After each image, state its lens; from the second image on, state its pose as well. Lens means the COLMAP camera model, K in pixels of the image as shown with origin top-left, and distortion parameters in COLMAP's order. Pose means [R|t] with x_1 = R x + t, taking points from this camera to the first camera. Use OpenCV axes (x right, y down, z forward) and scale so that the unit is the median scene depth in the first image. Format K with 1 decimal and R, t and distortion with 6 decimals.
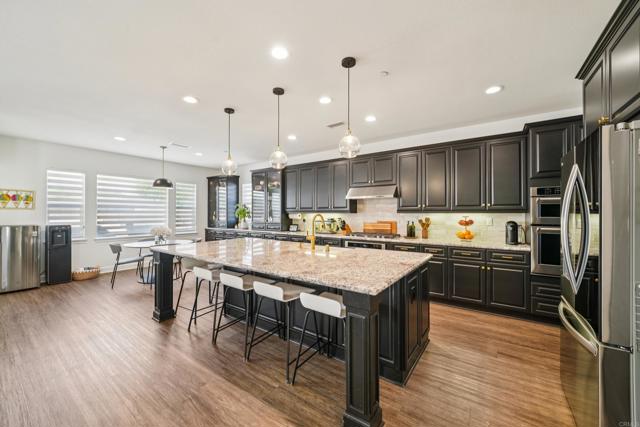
lens RADIAL K [[242.4, 0, 321.1], [0, 242.4, 213.6], [0, 0, 1]] dist [-0.010411, -0.000109]
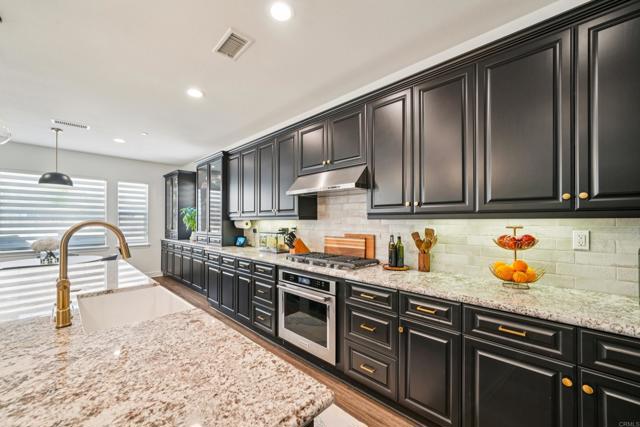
lens RADIAL K [[254.0, 0, 318.7], [0, 254.0, 219.1], [0, 0, 1]] dist [0.001322, 0.000639]
pose [[0.986801, -0.003411, -0.161900, 0.289419], [0.002856, 0.999989, -0.003661, -0.000608], [0.161910, 0.003150, 0.986800, 0.441379]]
